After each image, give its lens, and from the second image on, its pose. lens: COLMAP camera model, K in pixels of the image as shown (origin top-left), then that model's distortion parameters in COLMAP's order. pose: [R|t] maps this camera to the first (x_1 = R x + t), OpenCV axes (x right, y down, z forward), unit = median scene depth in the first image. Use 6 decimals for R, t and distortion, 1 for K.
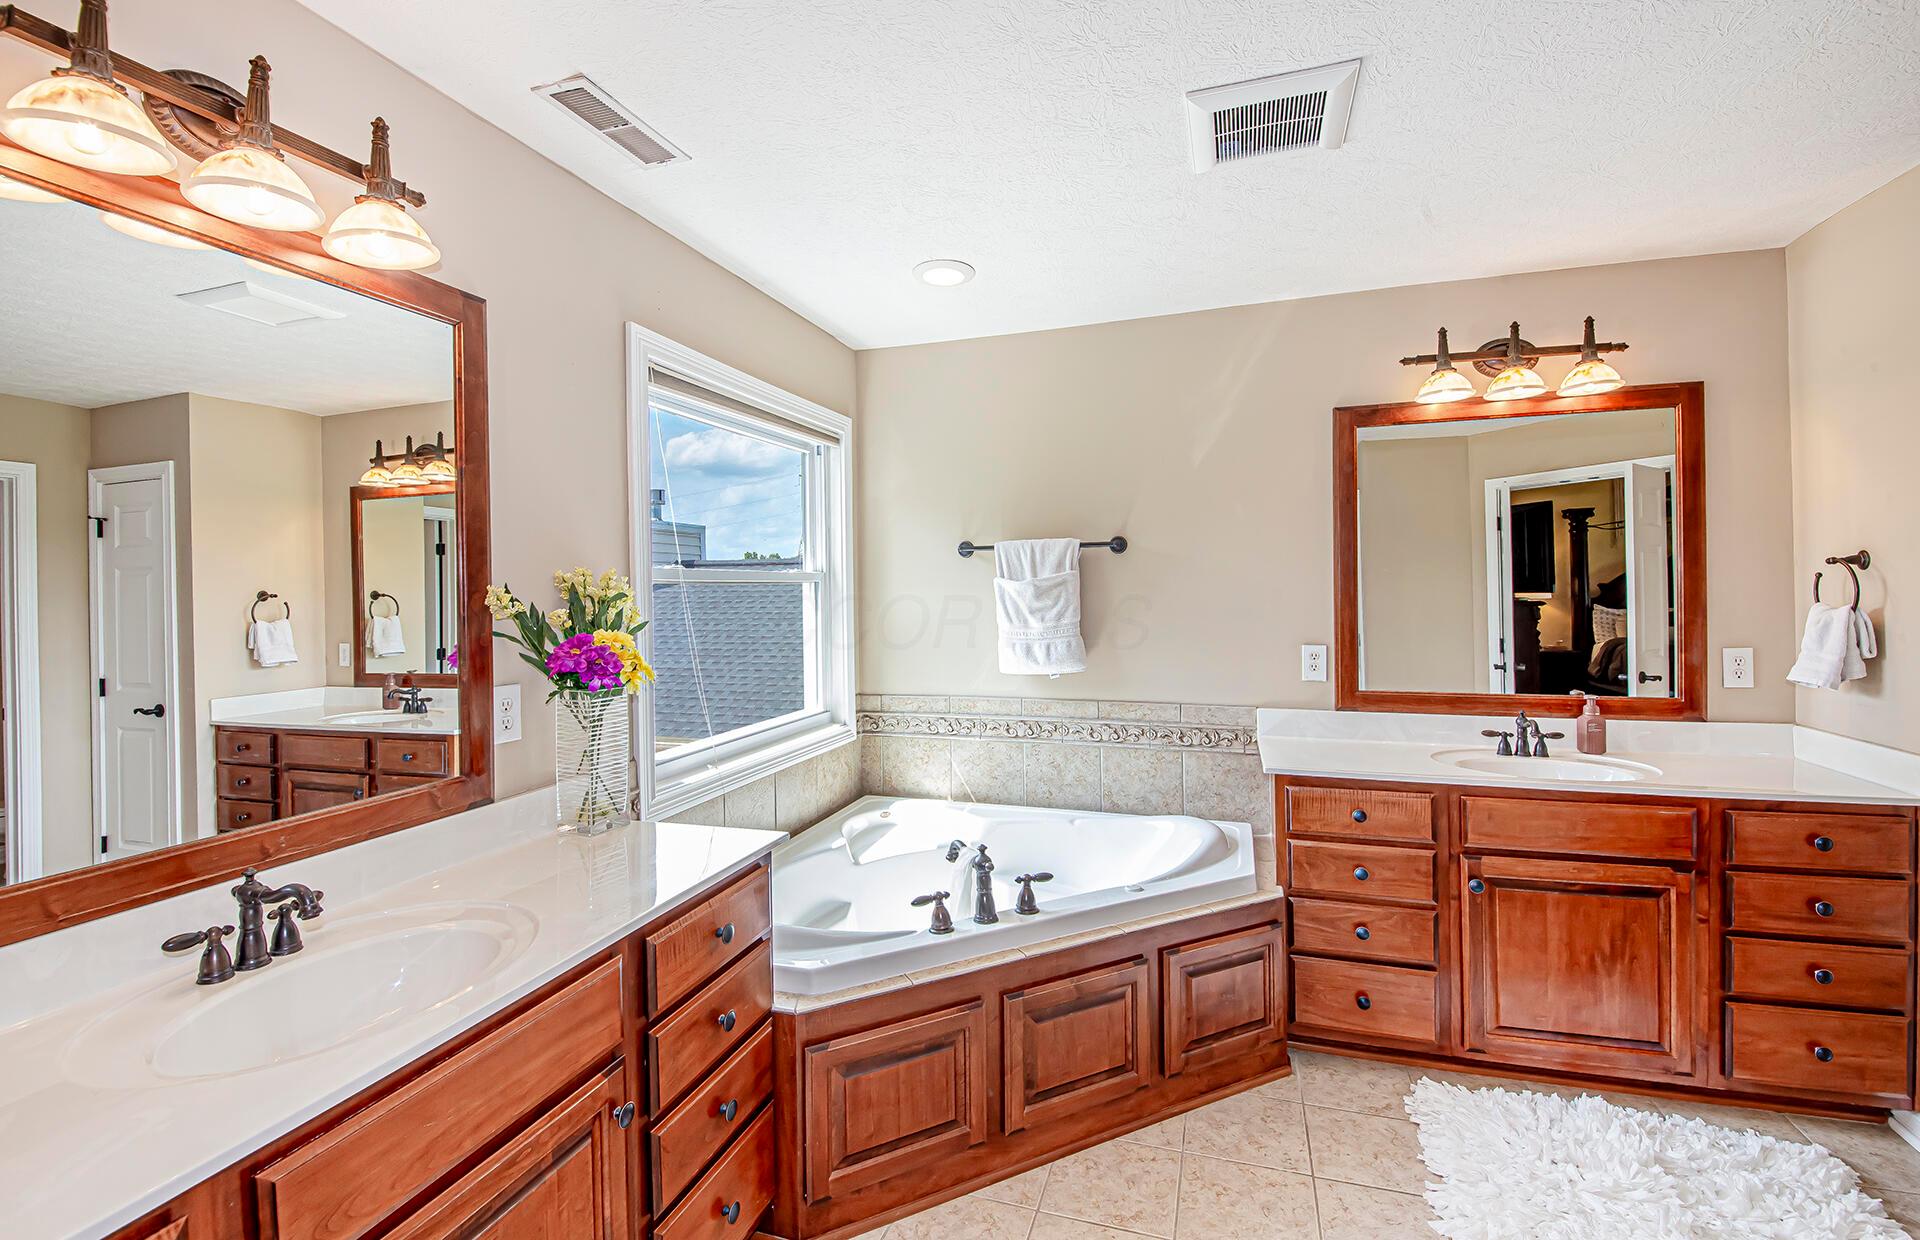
lens RADIAL K [[874.0, 0, 959.8], [0, 874.0, 590.8], [0, 0, 1]] dist [-0.000636, -0.000307]
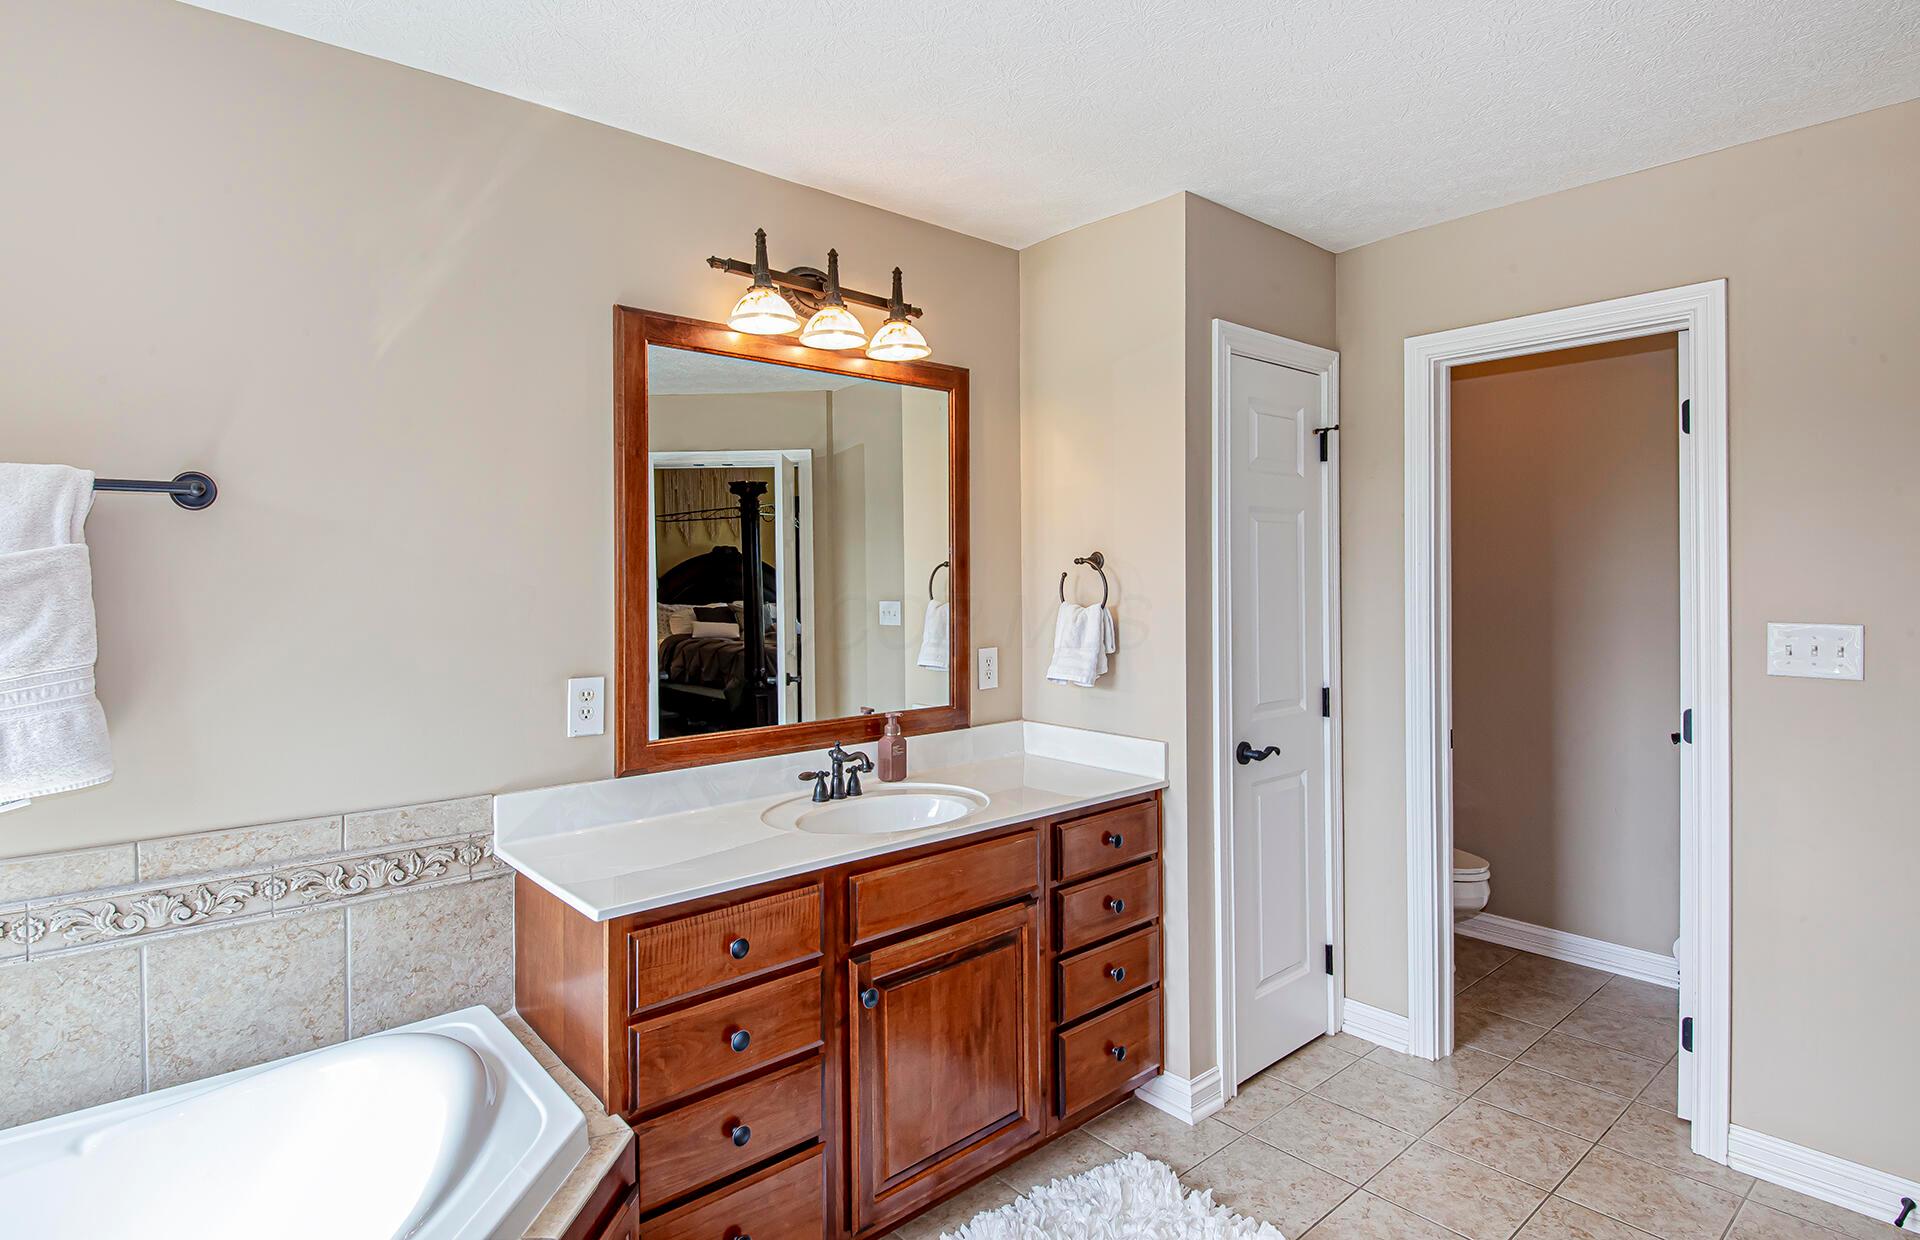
lens RADIAL K [[988.7, 0, 958.5], [0, 988.7, 574.3], [0, 0, 1]] dist [0.051683, -0.041003]
pose [[0.512621, 0.011486, 0.858538, -0.075902], [-0.001171, 0.999919, -0.012679, -0.003075], [-0.858614, 0.005495, 0.512593, 0.452694]]
